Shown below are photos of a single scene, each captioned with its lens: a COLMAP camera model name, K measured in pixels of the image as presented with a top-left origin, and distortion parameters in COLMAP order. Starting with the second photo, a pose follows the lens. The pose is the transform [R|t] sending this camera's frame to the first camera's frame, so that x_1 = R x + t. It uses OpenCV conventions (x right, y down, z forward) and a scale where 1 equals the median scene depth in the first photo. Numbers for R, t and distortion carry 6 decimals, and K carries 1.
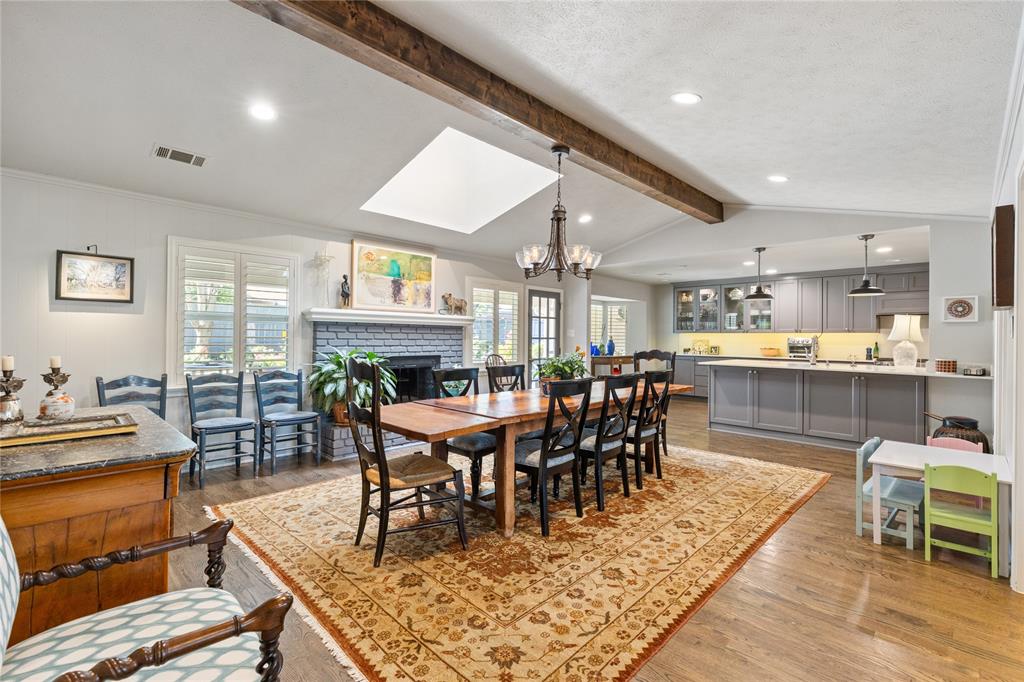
lens RADIAL K [[456.3, 0, 512.0], [0, 456.3, 341.0], [0, 0, 1]] dist [0.003630, 0.000219]
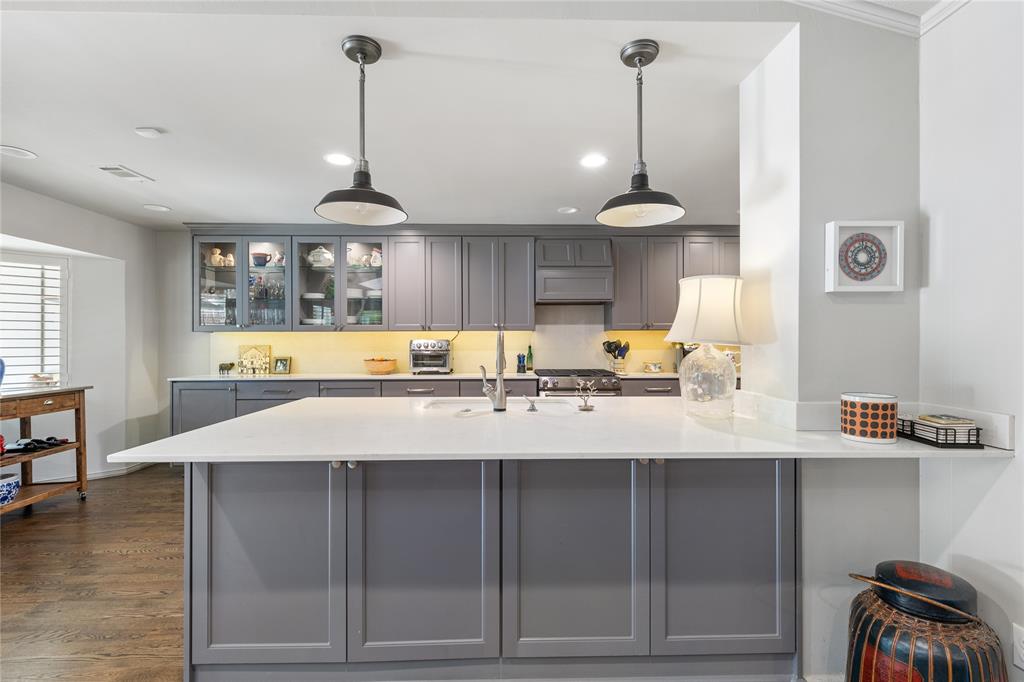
lens RADIAL K [[463.5, 0, 512.0], [0, 463.5, 341.0], [0, 0, 1]] dist [0.002100, -0.000218]
pose [[0.691465, -0.010415, 0.722335, 0.259528], [0.015237, 0.999884, -0.000169, -0.003339], [-0.722249, 0.011123, 0.691543, 0.479832]]
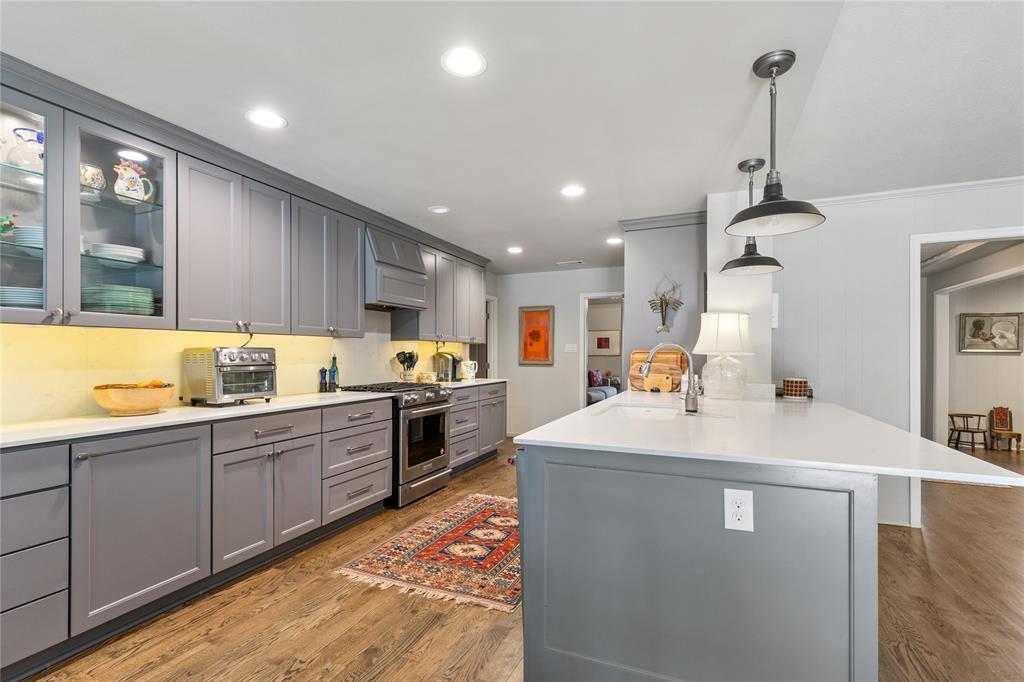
lens RADIAL K [[473.3, 0, 513.5], [0, 473.3, 355.3], [0, 0, 1]] dist [0.001438, 0.000154]
pose [[-0.348098, -0.011908, 0.937383, 0.206257], [0.005649, 0.999875, 0.014800, -0.004609], [-0.937441, 0.010448, -0.347987, 0.845152]]
